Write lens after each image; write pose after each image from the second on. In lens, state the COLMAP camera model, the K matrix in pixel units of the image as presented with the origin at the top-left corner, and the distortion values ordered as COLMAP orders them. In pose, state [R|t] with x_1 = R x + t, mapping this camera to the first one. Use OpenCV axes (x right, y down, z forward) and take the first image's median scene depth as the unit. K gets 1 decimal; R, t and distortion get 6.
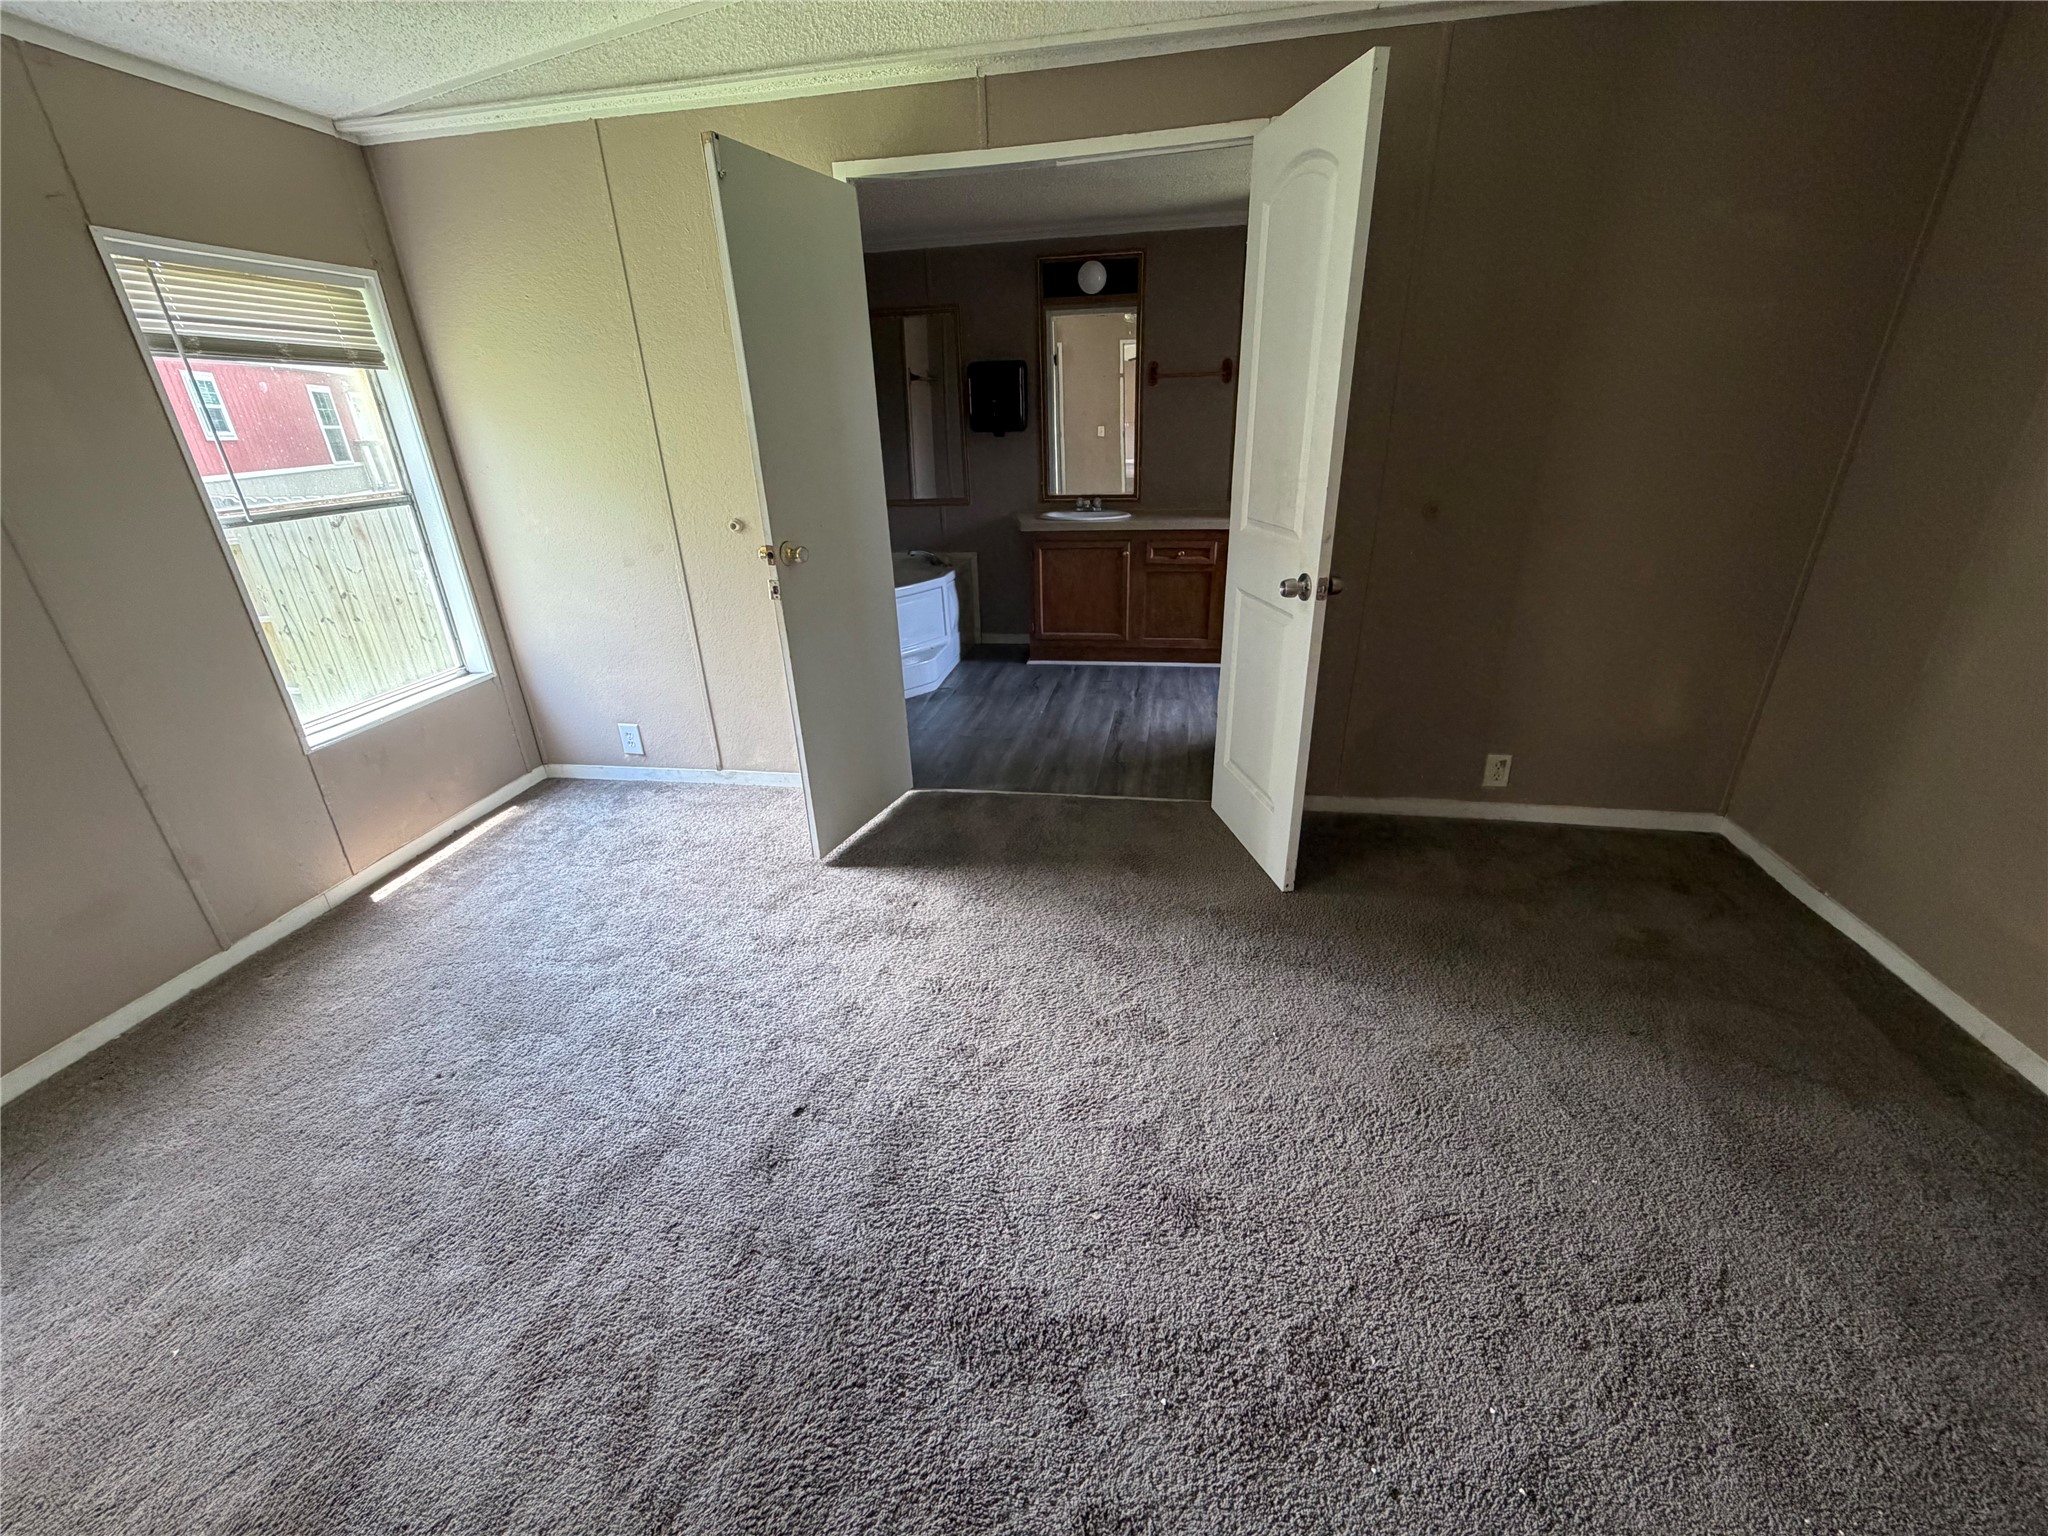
lens RADIAL K [[810.9, 0, 1019.2], [0, 810.9, 763.3], [0, 0, 1]] dist [0.000857, 0.000507]
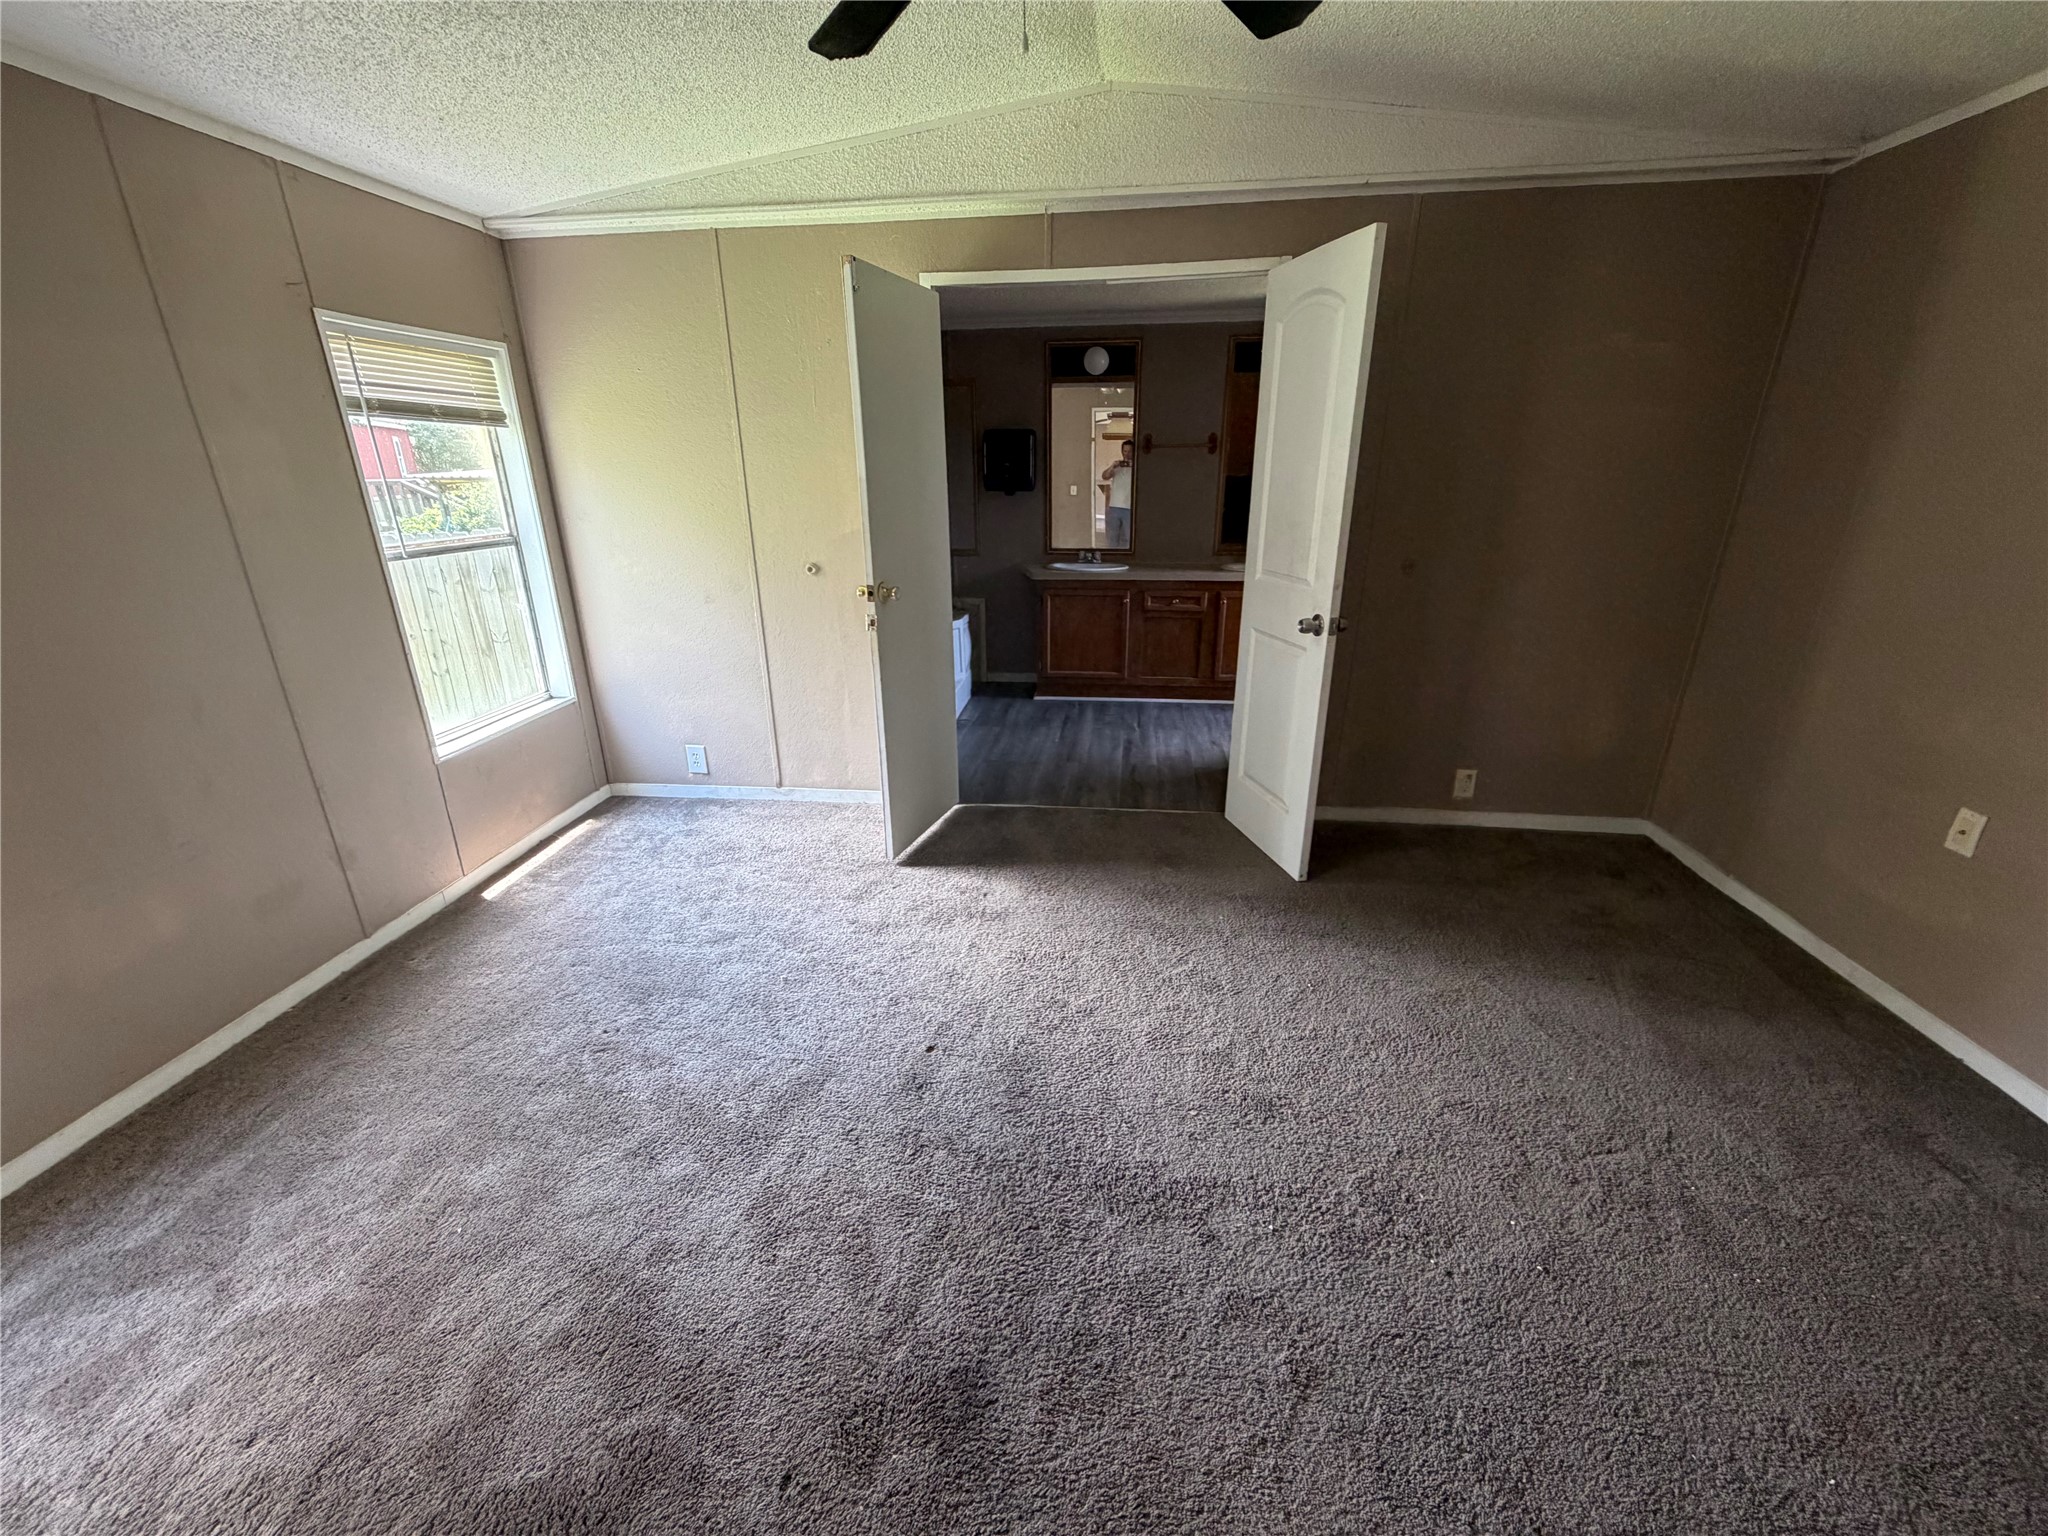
lens RADIAL K [[810.9, 0, 1019.2], [0, 810.9, 763.3], [0, 0, 1]] dist [0.000857, 0.000507]
pose [[0.997993, 0.002919, 0.063249, -0.171046], [0.000887, 0.998194, -0.060058, 0.062956], [-0.063311, 0.059994, 0.996189, -0.178179]]
